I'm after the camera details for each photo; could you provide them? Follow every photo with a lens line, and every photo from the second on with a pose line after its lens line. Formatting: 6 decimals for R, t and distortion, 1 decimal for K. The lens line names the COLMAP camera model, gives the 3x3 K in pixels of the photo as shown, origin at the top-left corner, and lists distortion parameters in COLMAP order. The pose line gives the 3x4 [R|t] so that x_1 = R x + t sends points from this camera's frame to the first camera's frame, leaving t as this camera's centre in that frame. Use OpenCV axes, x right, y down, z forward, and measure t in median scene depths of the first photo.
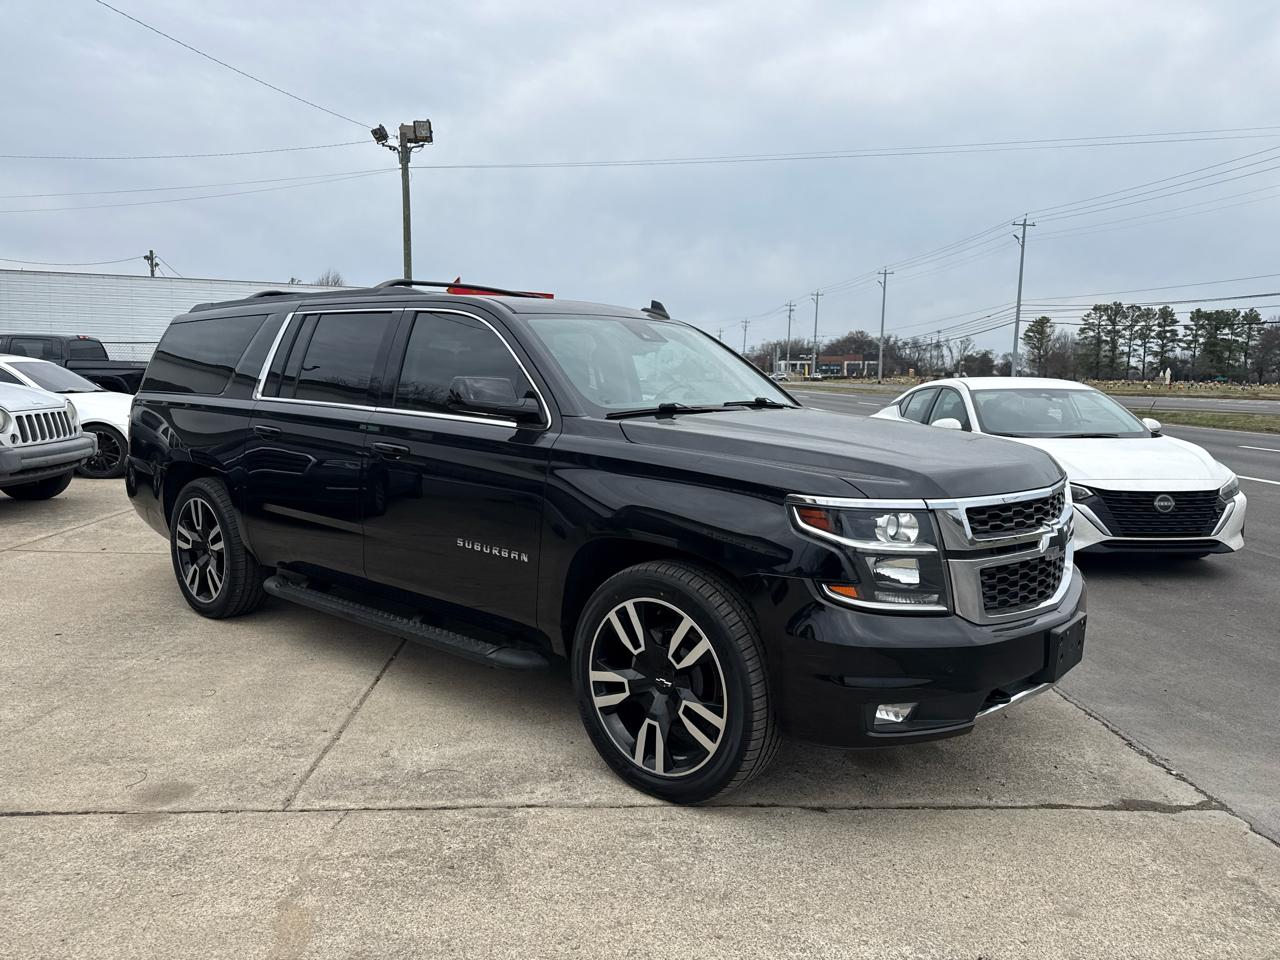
lens RADIAL K [[935.5, 0, 634.9], [0, 935.5, 477.2], [0, 0, 1]] dist [0.080097, -0.118637]
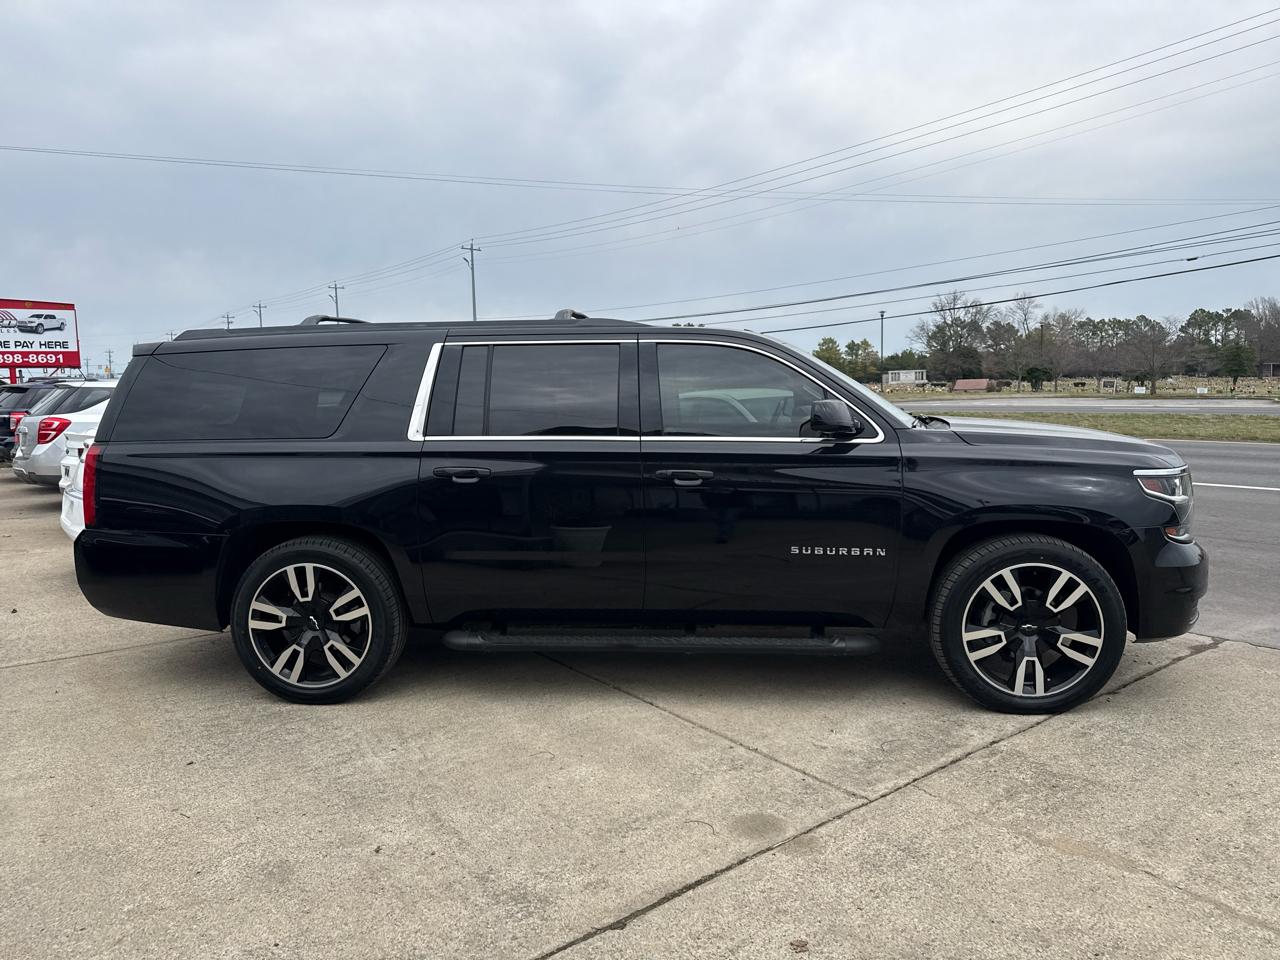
lens RADIAL K [[935.5, 0, 634.9], [0, 935.5, 477.2], [0, 0, 1]] dist [0.080097, -0.118637]
pose [[0.800258, -0.089354, 0.592961, -1.179713], [0.097314, 0.995080, 0.018615, -0.068025], [-0.591707, 0.042806, 0.805016, 0.254872]]
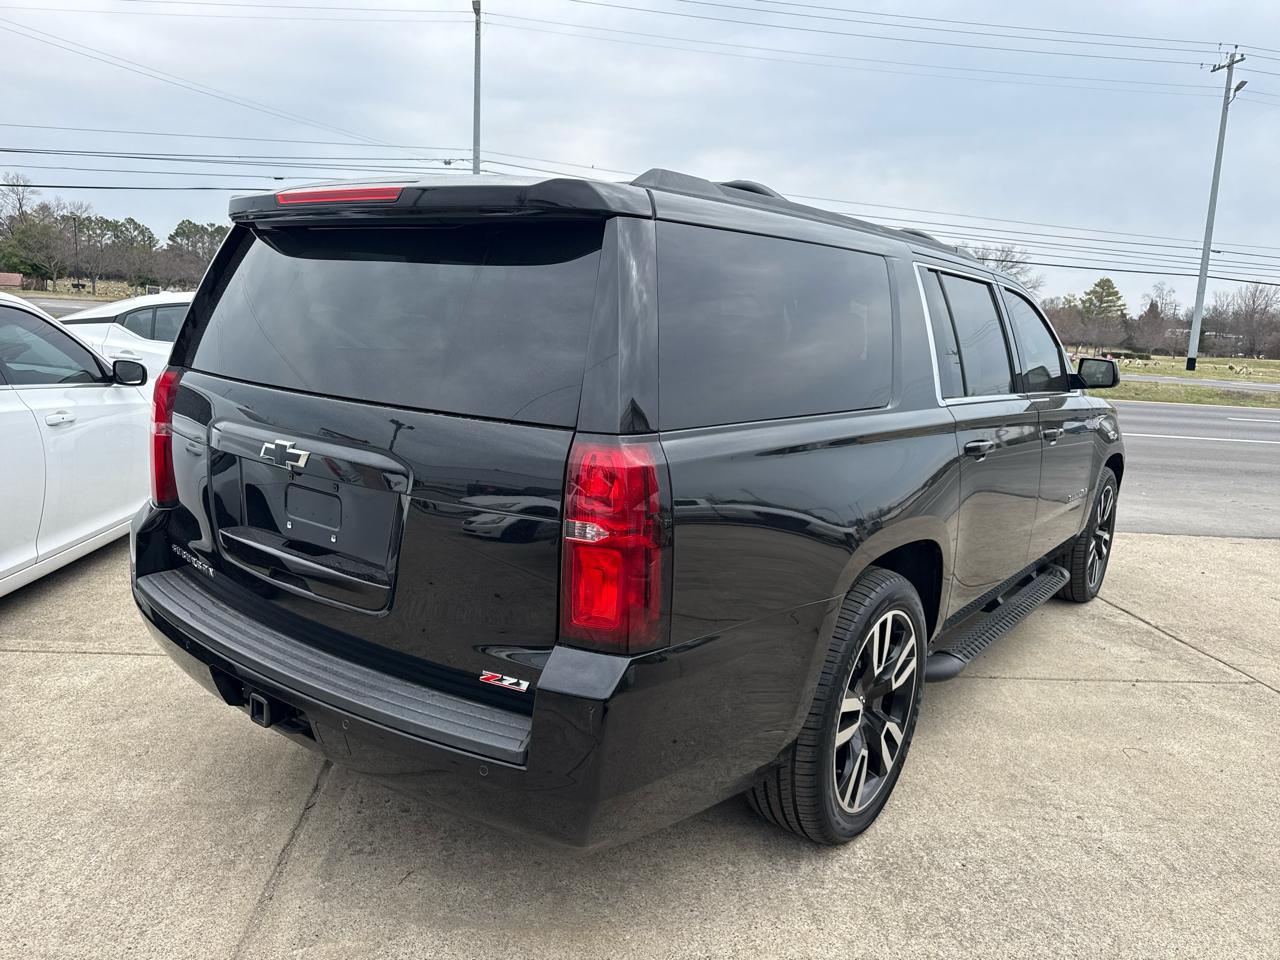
lens RADIAL K [[935.5, 0, 634.9], [0, 935.5, 477.2], [0, 0, 1]] dist [0.080097, -0.118637]
pose [[-0.126204, -0.192317, 0.973184, -1.528933], [0.041674, 0.979134, 0.198897, -0.260456], [-0.991129, 0.065658, -0.115556, 1.960756]]
